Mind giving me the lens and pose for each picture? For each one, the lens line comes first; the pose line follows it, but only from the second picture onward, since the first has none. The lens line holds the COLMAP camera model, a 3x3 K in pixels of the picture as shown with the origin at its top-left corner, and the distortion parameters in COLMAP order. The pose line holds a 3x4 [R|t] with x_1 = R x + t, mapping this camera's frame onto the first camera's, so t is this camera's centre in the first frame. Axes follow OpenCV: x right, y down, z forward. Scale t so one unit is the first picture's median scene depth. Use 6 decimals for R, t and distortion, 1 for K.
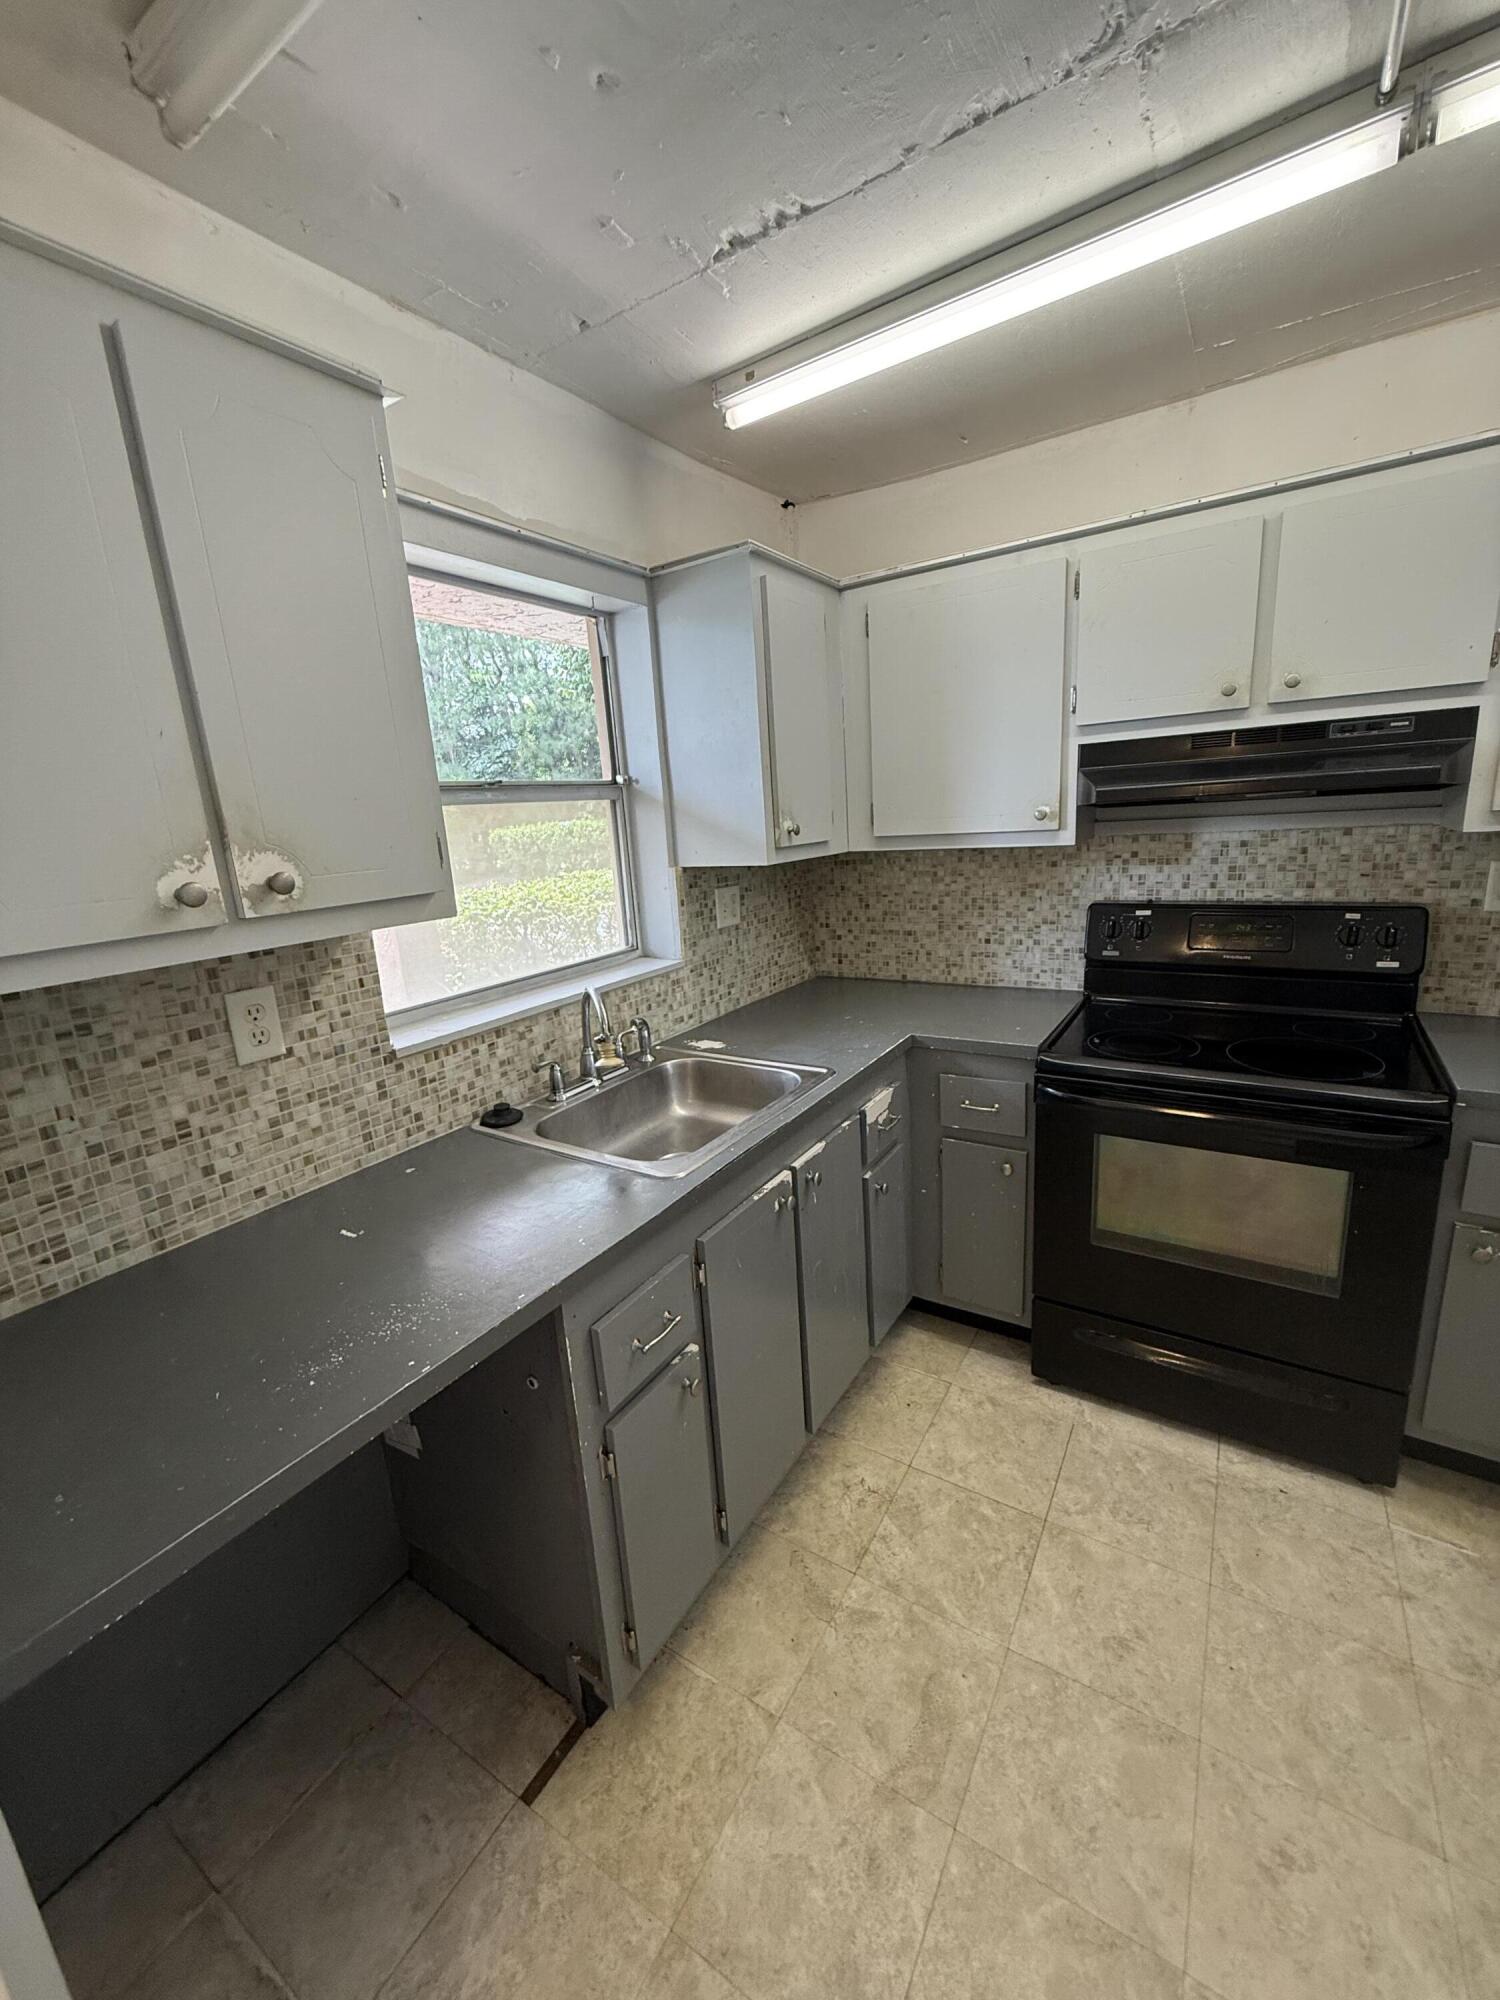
lens RADIAL K [[800.6, 0, 749.8], [0, 800.6, 995.5], [0, 0, 1]] dist [-0.001194, 0.000513]
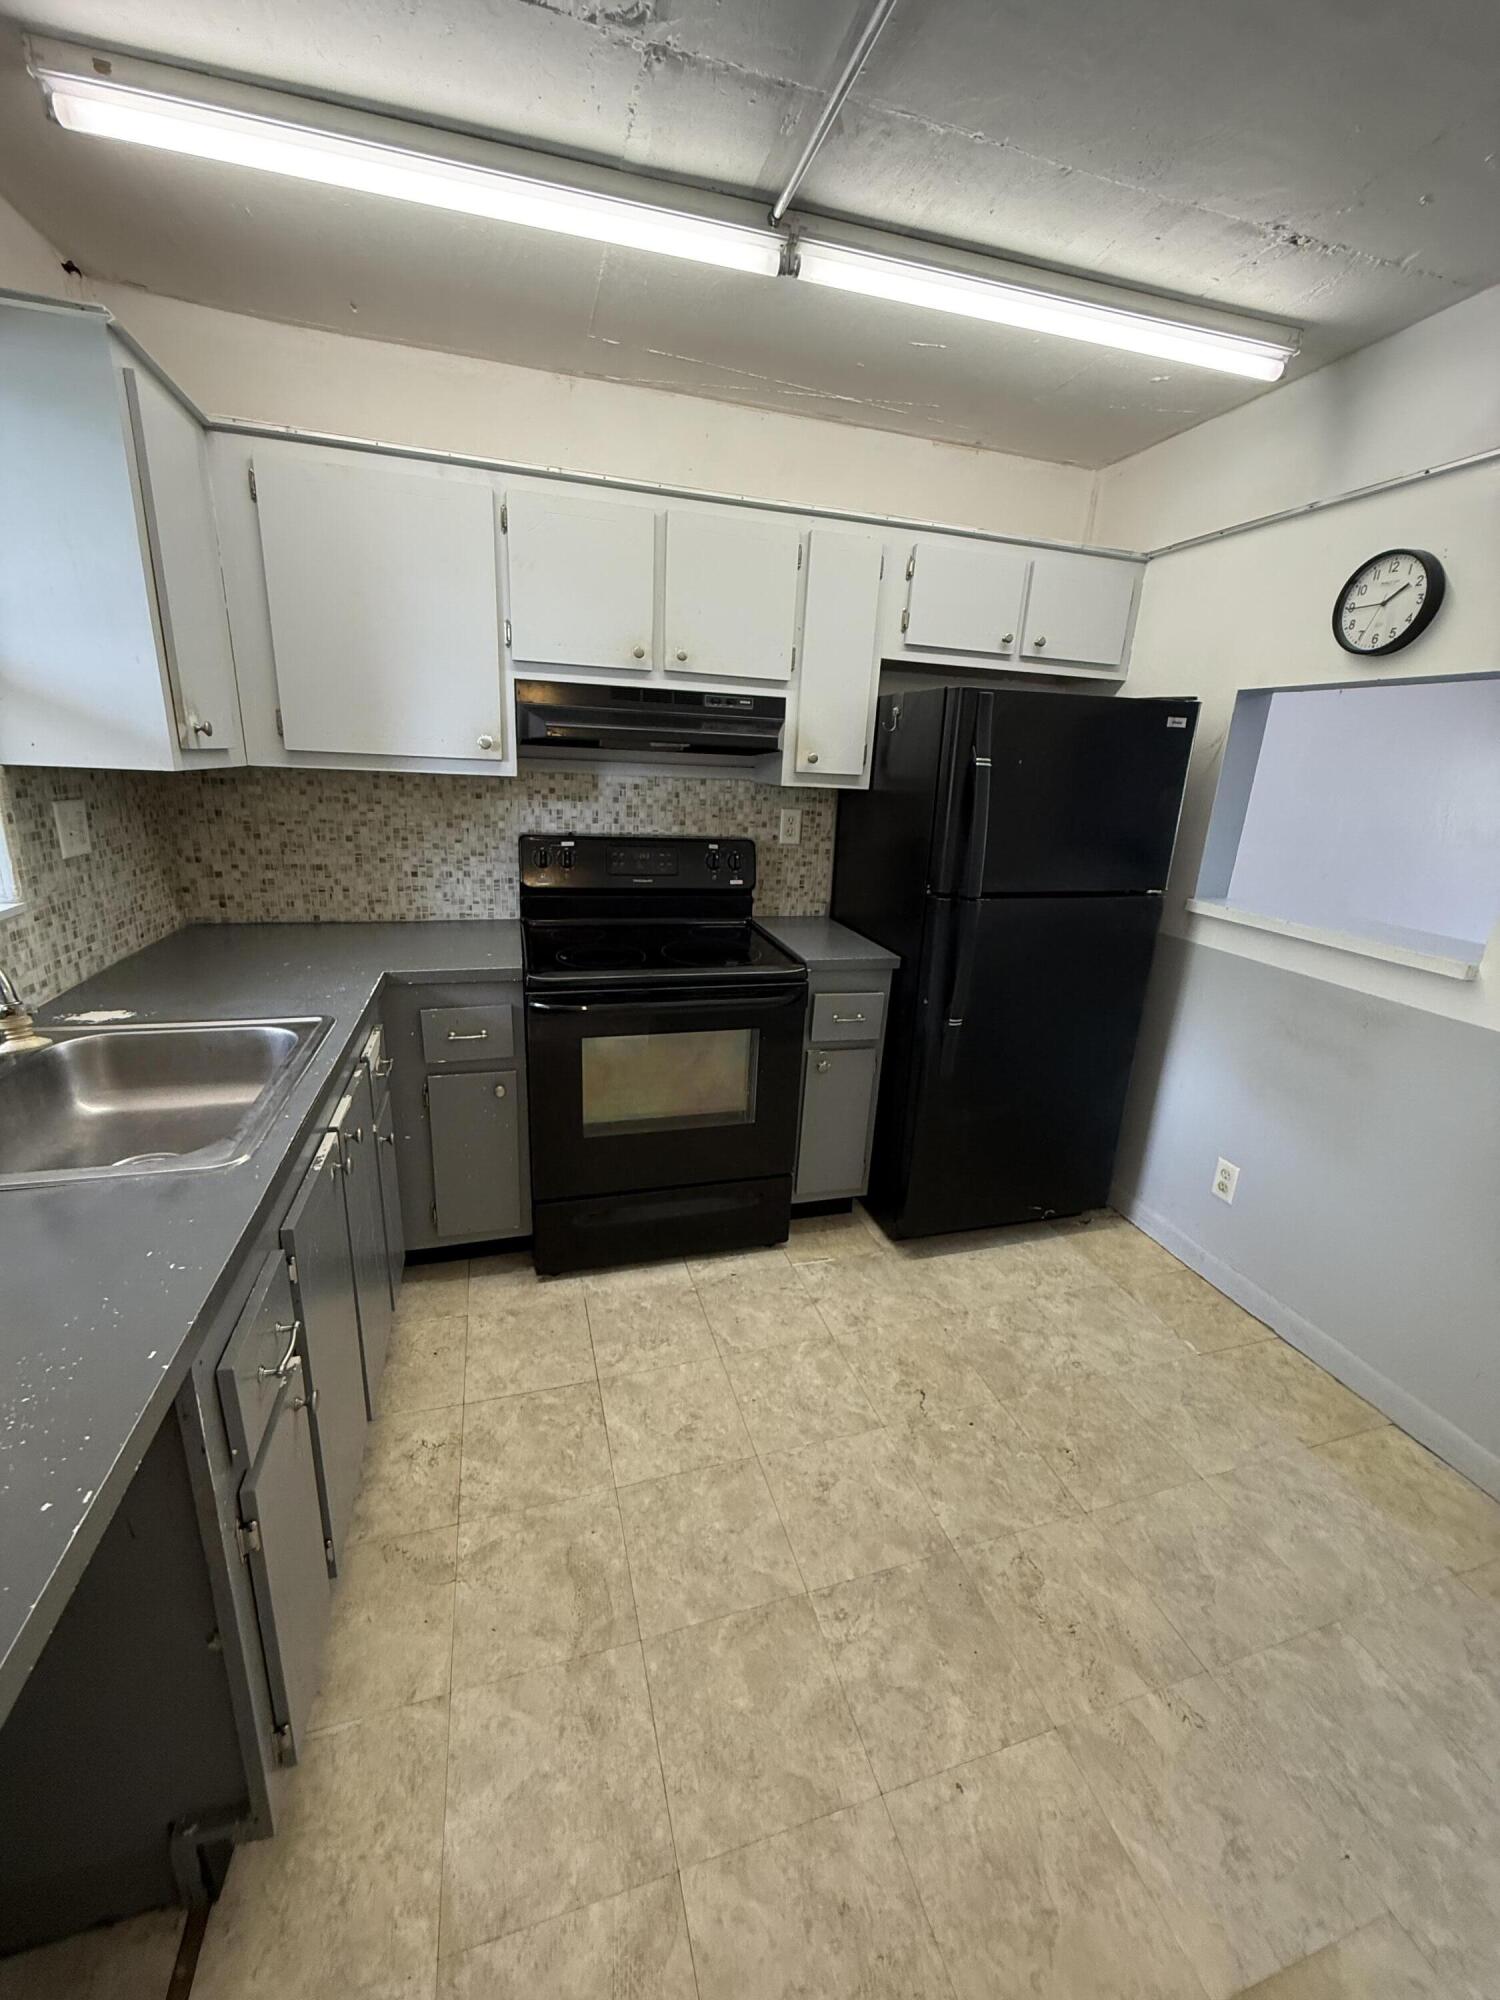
lens RADIAL K [[800.6, 0, 749.8], [0, 800.6, 995.5], [0, 0, 1]] dist [-0.001194, 0.000513]
pose [[0.646826, -0.125632, 0.752219, -0.222614], [0.083957, 0.992073, 0.093497, 0.024929], [-0.758002, 0.002677, 0.652246, 0.081795]]
